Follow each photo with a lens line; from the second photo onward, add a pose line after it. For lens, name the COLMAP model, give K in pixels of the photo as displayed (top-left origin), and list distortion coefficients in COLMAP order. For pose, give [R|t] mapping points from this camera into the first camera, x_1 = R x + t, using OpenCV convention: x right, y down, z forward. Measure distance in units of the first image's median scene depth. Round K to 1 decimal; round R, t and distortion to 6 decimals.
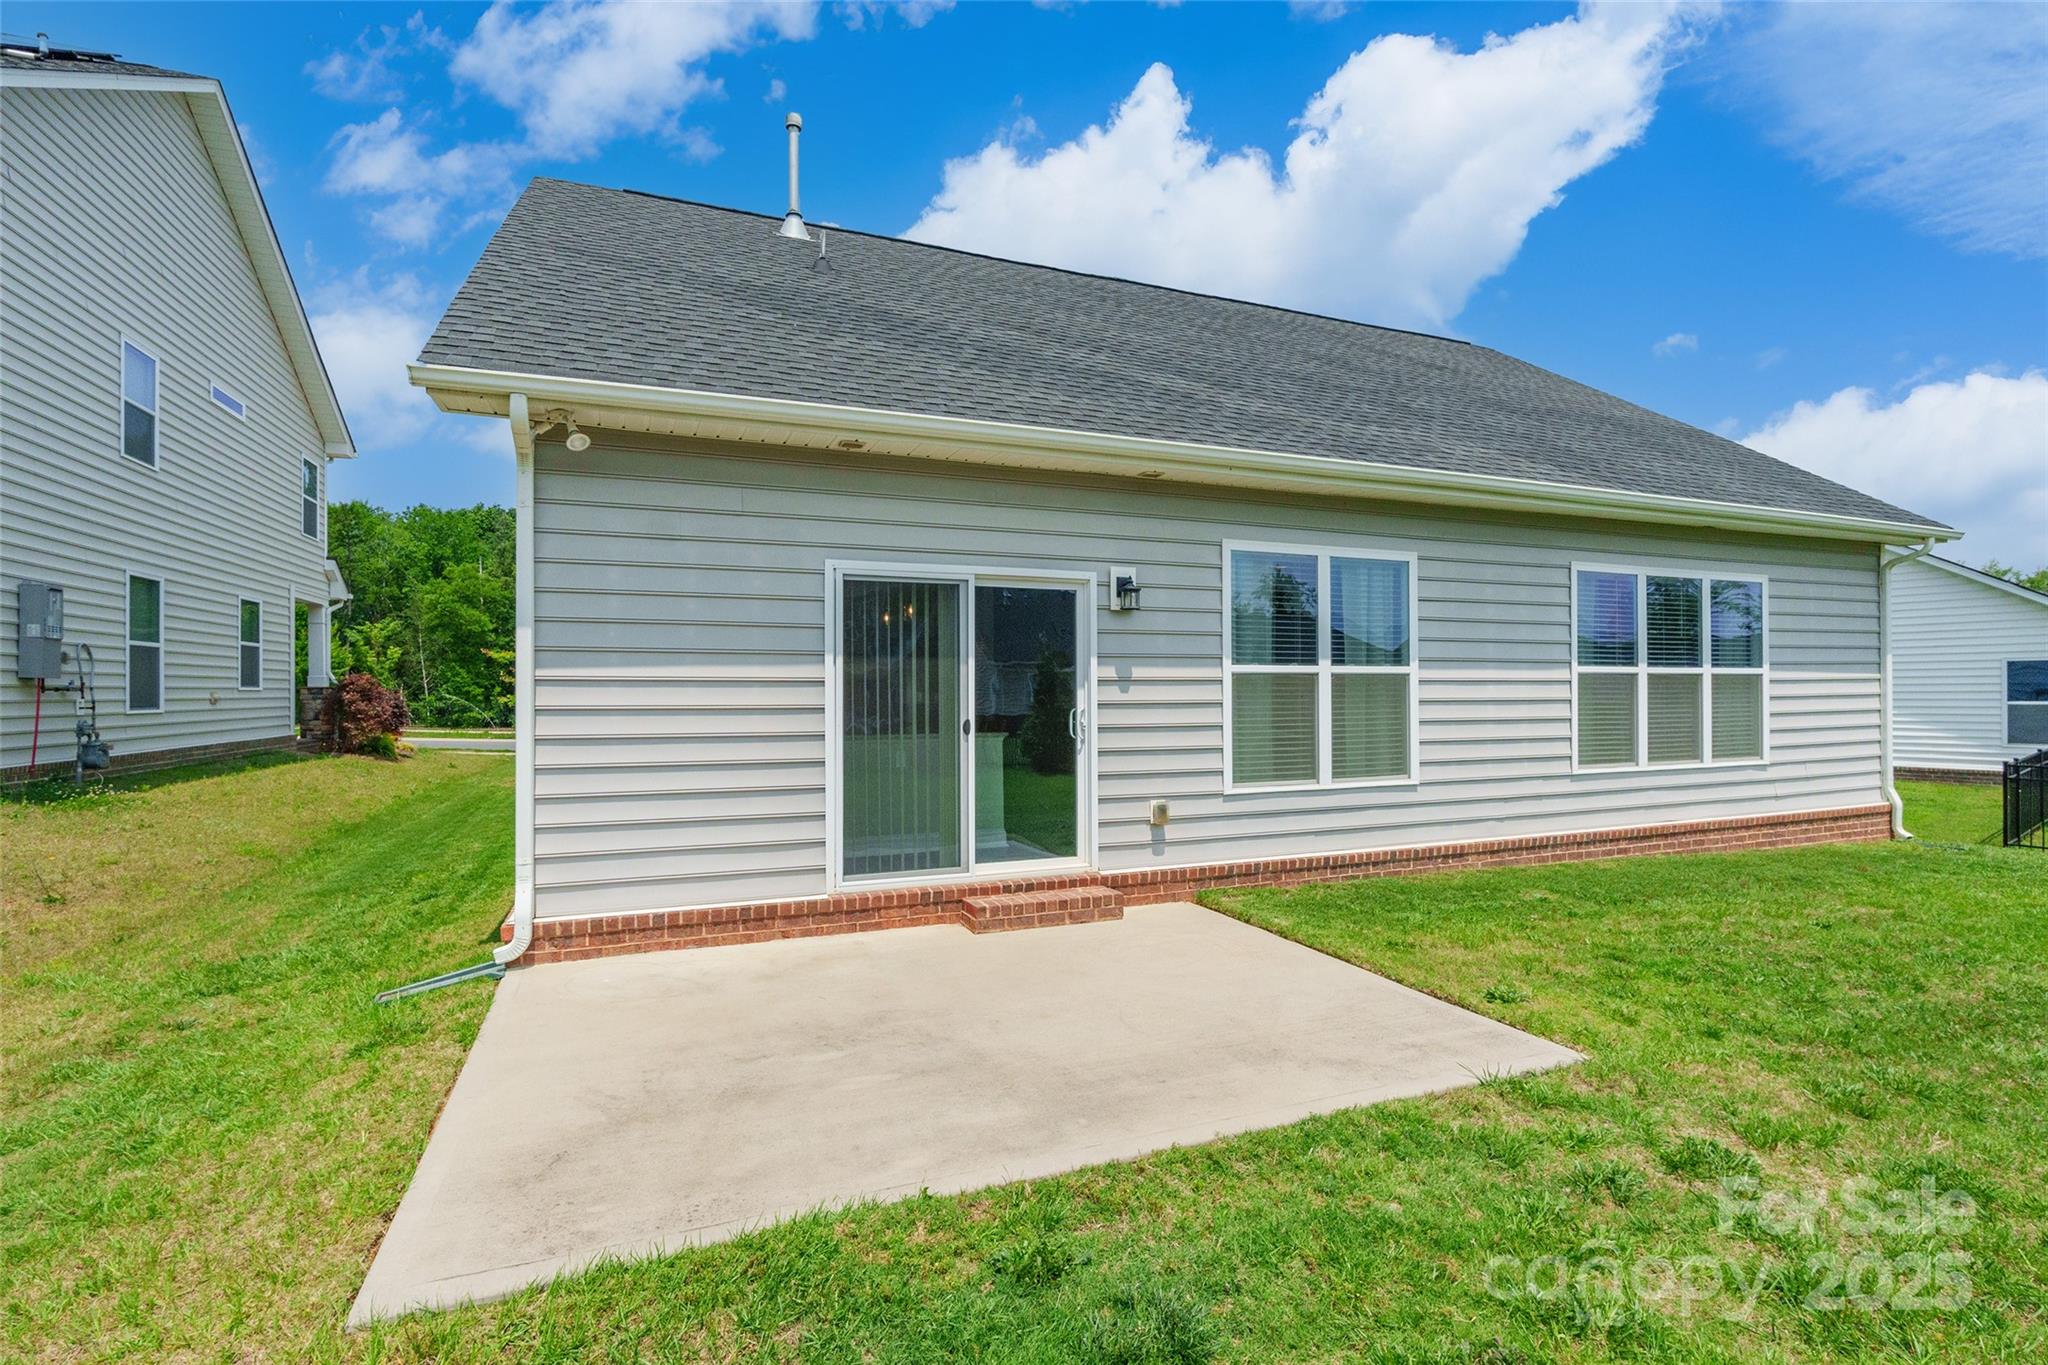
lens RADIAL K [[957.8, 0, 1008.0], [0, 957.8, 661.7], [0, 0, 1]] dist [-0.013589, 0.000562]
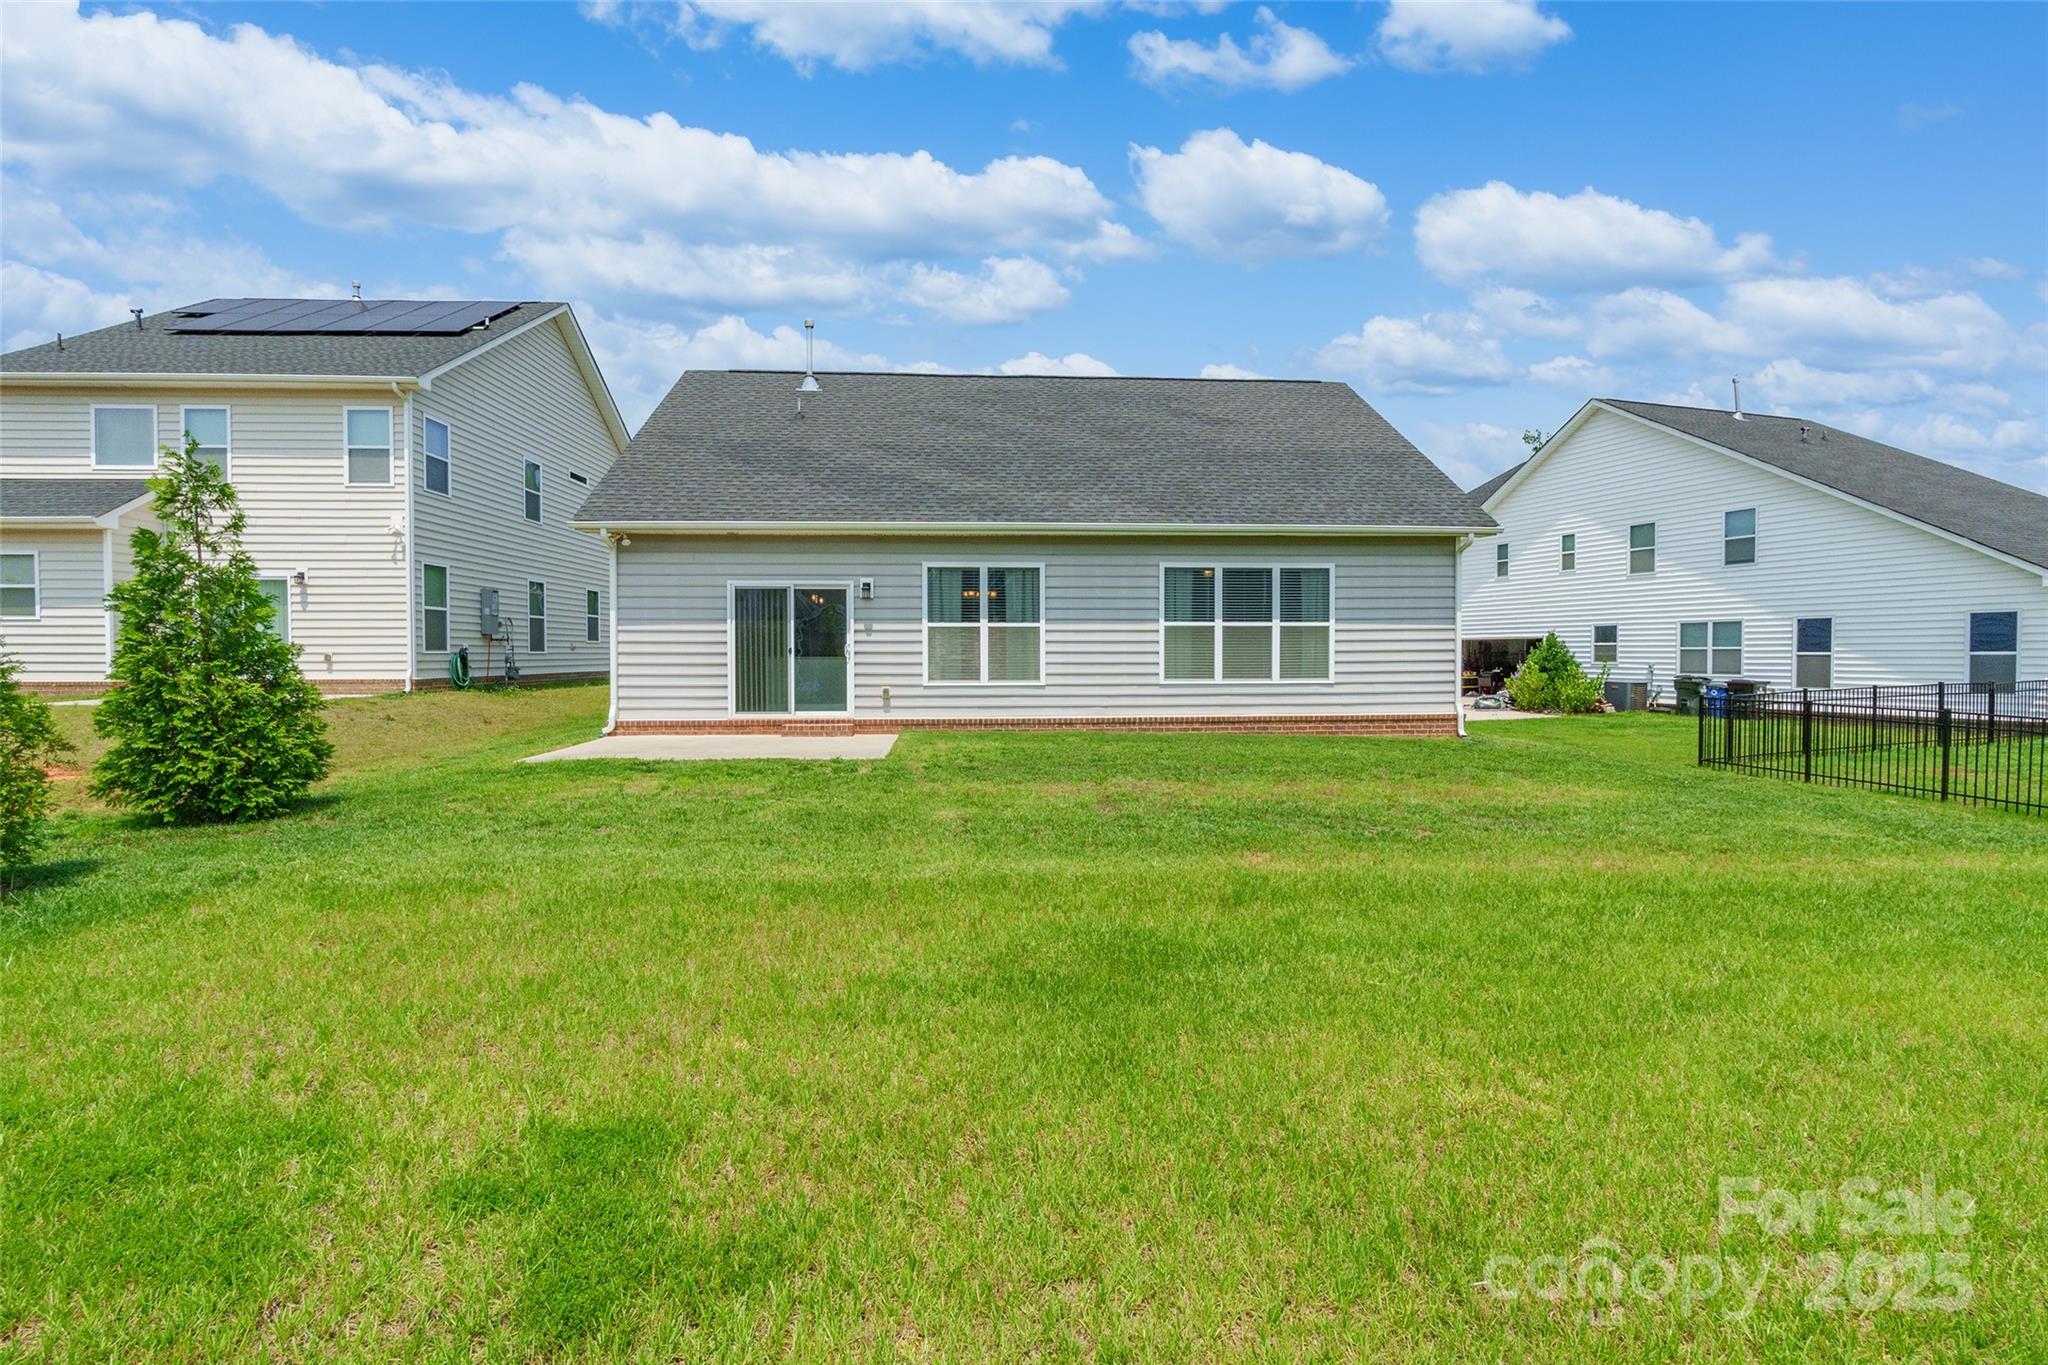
lens RADIAL K [[957.8, 0, 1008.0], [0, 957.8, 661.7], [0, 0, 1]] dist [-0.013589, 0.000562]
pose [[0.945789, 0.004148, -0.324756, 1.067455], [0.008841, 0.999219, 0.038511, 0.008847], [0.324662, -0.039295, 0.945014, -0.891573]]
